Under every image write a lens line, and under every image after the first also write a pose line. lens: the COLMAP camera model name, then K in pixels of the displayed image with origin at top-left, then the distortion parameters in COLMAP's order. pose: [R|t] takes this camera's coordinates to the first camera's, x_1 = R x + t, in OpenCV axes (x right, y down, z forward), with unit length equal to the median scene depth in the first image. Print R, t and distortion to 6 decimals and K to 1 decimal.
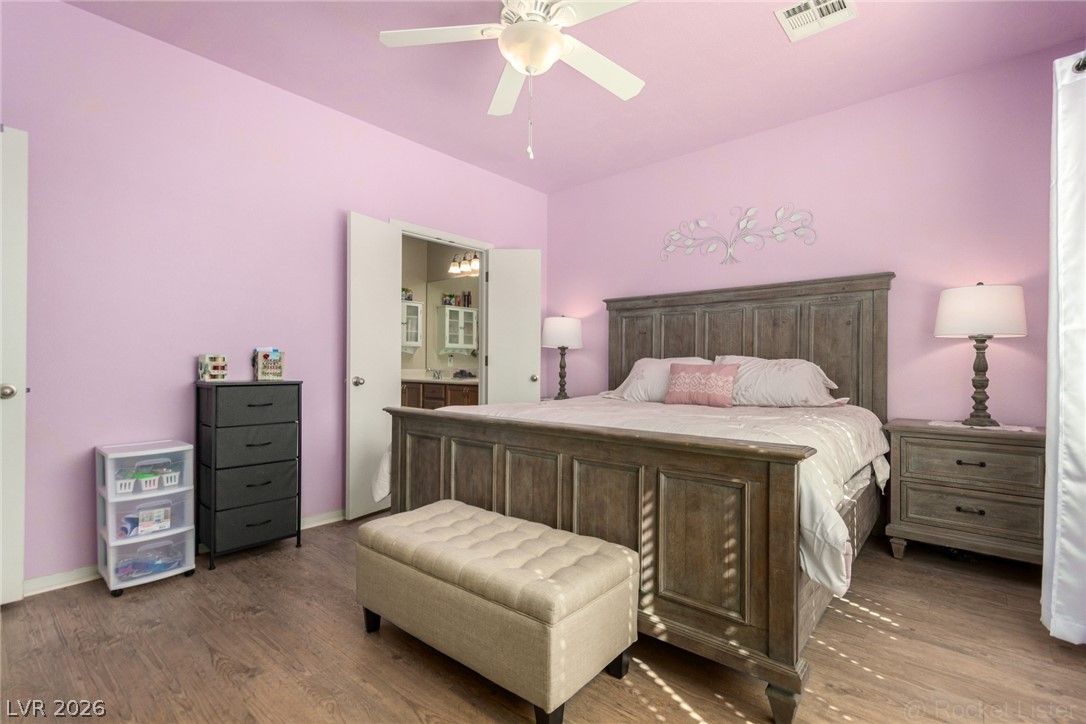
lens RADIAL K [[508.6, 0, 547.3], [0, 508.6, 366.7], [0, 0, 1]] dist [-0.004753, 0.005504]
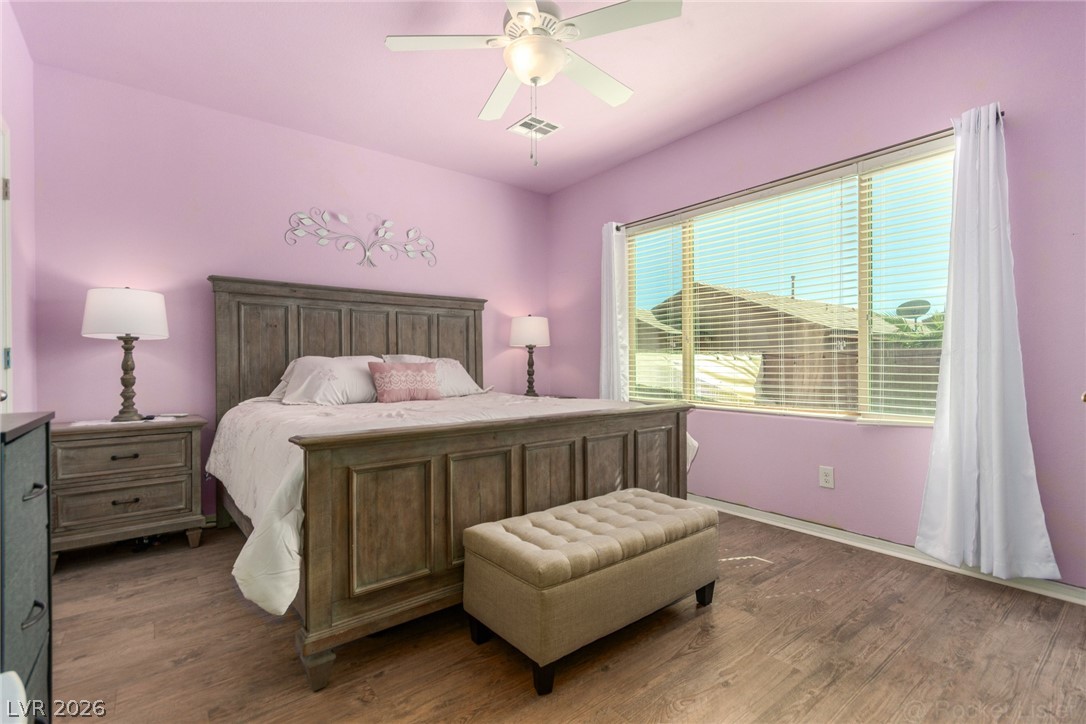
lens RADIAL K [[508.6, 0, 548.4], [0, 508.6, 364.4], [0, 0, 1]] dist [-0.004753, 0.005504]
pose [[0.182474, -0.008673, 0.983172, -0.669989], [0.007941, 0.999941, 0.007347, -0.006041], [-0.983179, 0.006467, 0.182533, 0.493847]]
